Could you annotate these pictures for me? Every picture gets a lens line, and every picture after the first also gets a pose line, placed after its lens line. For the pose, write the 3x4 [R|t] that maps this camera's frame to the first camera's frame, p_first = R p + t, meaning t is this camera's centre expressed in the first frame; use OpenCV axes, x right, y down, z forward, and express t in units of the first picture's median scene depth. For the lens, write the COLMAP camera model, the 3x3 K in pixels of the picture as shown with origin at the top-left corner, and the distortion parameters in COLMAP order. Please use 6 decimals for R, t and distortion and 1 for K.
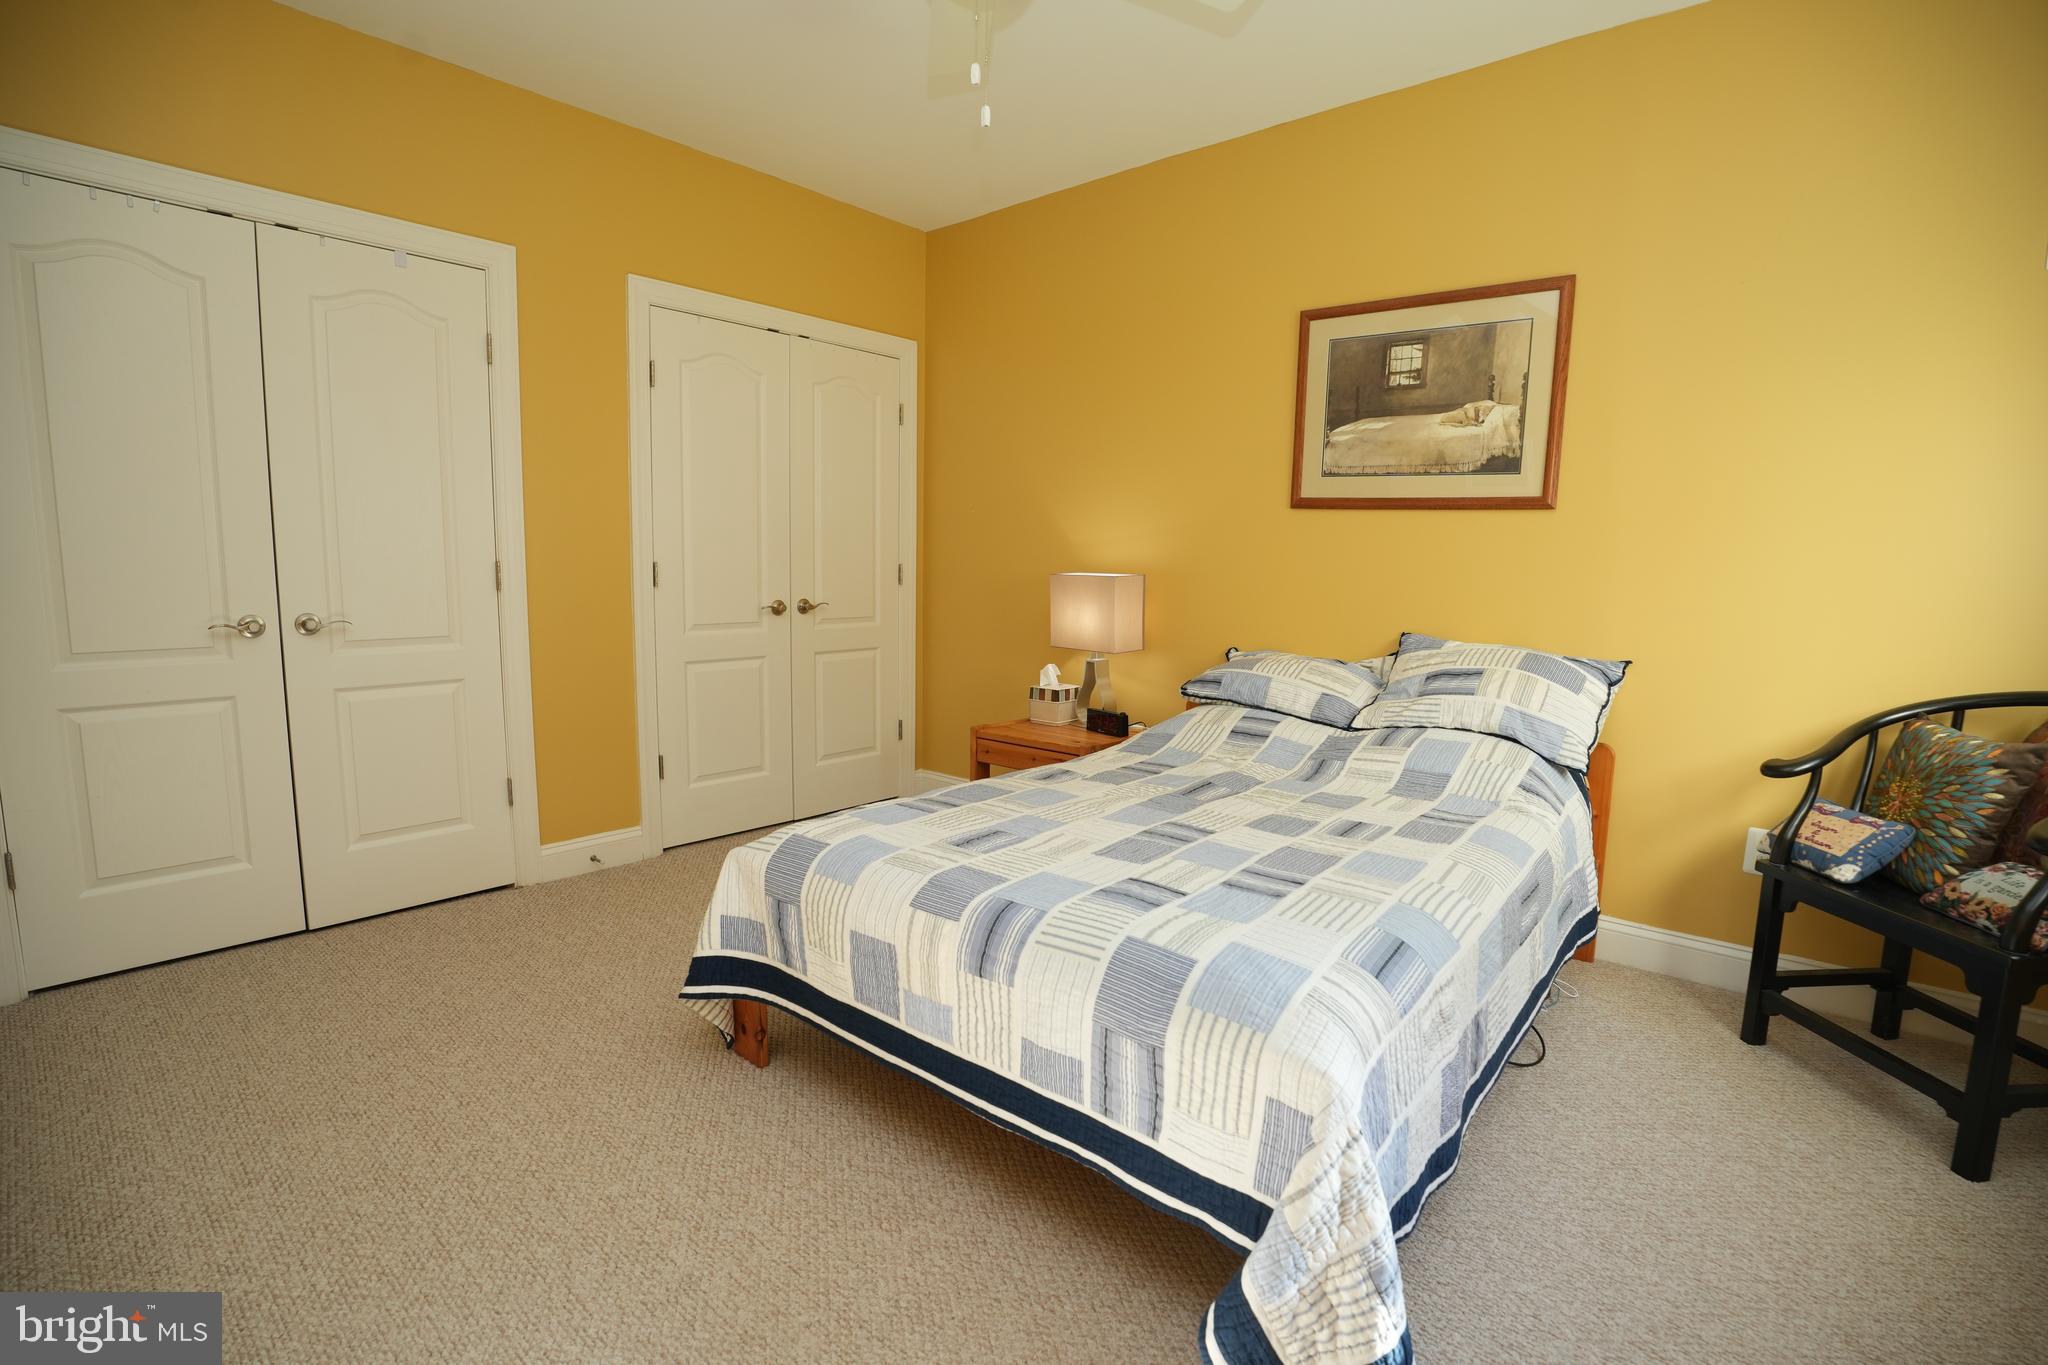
lens RADIAL K [[940.8, 0, 1018.9], [0, 940.8, 681.4], [0, 0, 1]] dist [-0.069175, 0.017615]
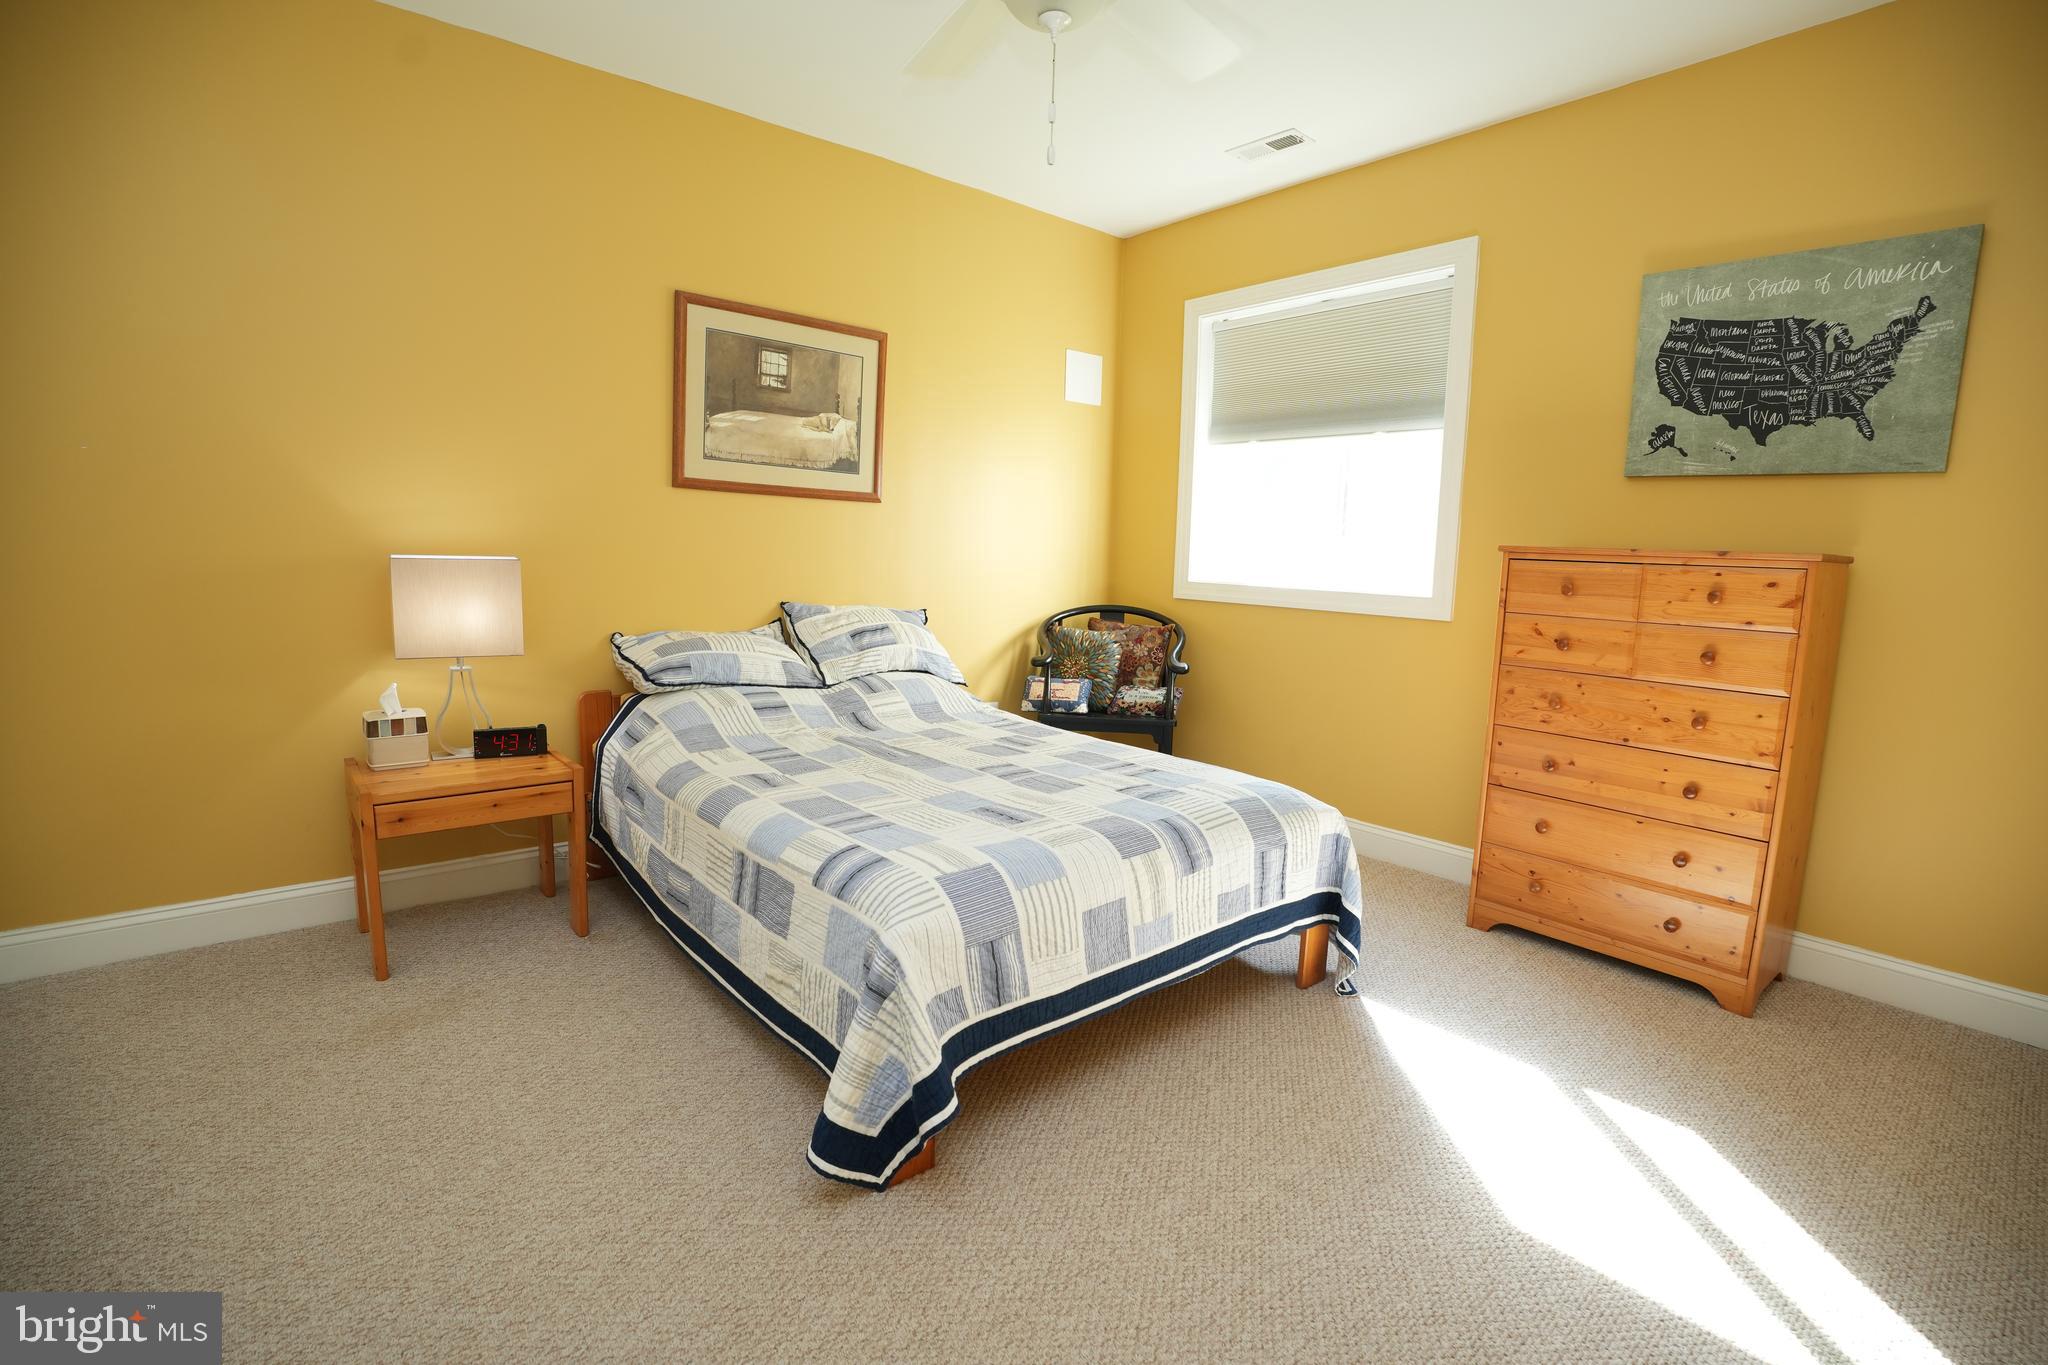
lens RADIAL K [[940.8, 0, 1020.0], [0, 940.8, 681.7], [0, 0, 1]] dist [-0.069175, 0.017615]
pose [[0.170321, -0.149628, 0.973962, -0.741807], [0.098947, 0.986005, 0.134175, -0.087696], [-0.980408, 0.073518, 0.182743, 0.536837]]
